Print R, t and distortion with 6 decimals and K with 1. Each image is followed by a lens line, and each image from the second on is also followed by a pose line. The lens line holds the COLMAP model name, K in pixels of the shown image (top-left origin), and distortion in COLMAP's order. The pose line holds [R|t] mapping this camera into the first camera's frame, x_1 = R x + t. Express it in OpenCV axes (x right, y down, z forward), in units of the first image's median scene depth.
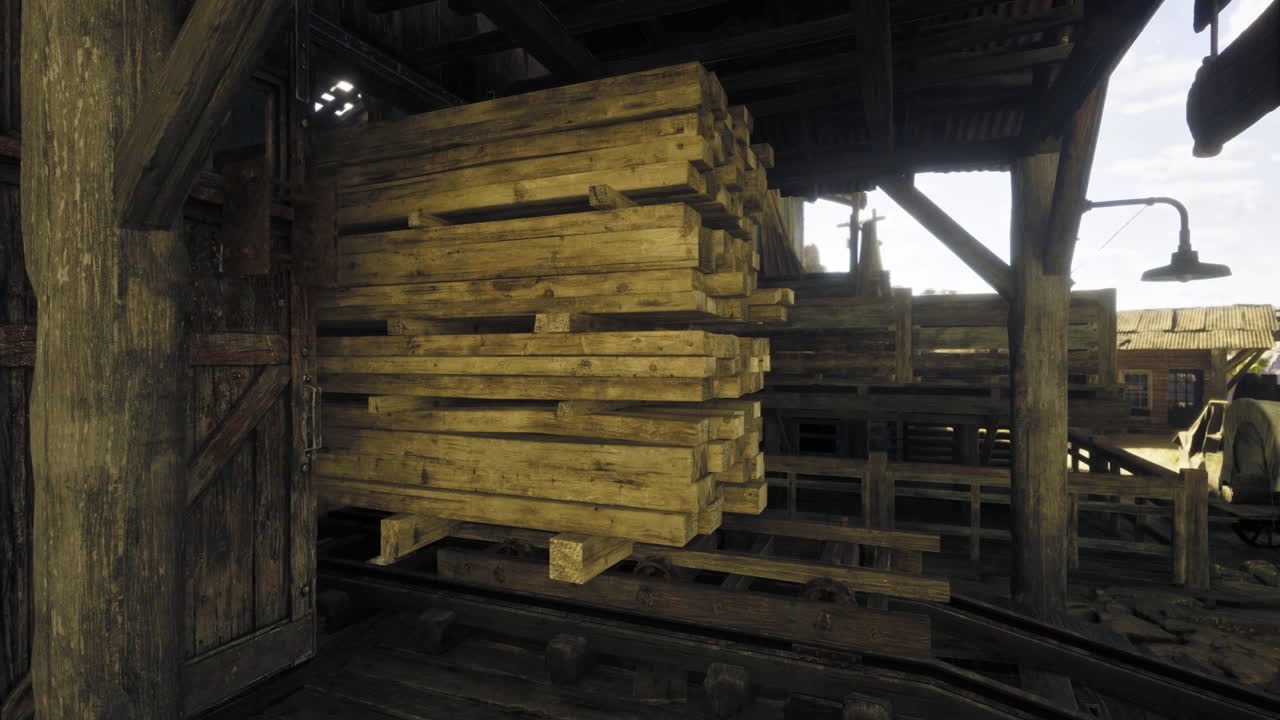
lens RADIAL K [[639.0, 0, 611.0], [0, 639.0, 361.3], [0, 0, 1]] dist [0.000433, -0.000047]
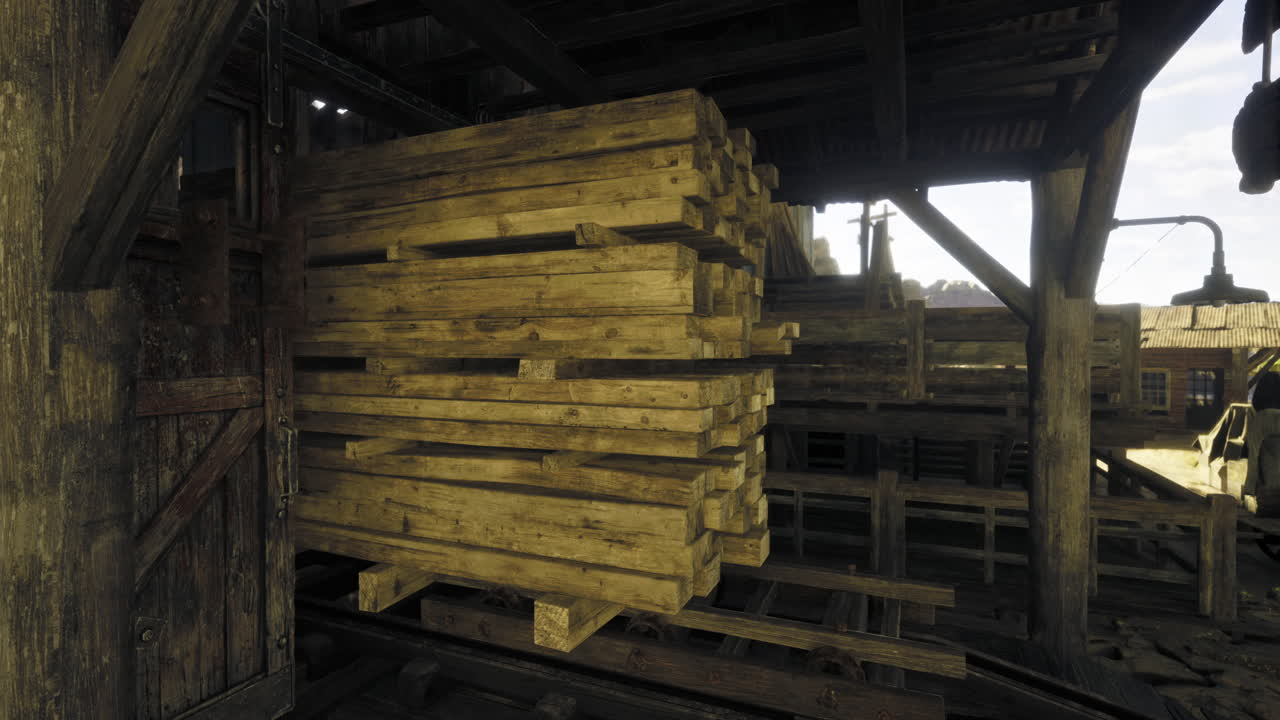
lens RADIAL K [[639.0, 0, 611.0], [0, 639.0, 361.3], [0, 0, 1]] dist [0.000433, -0.000047]
pose [[0.999900, -0.000617, -0.014095, 0.026209], [0.000808, 0.999908, 0.013521, -0.076365], [0.014085, -0.013531, 0.999809, 0.063901]]
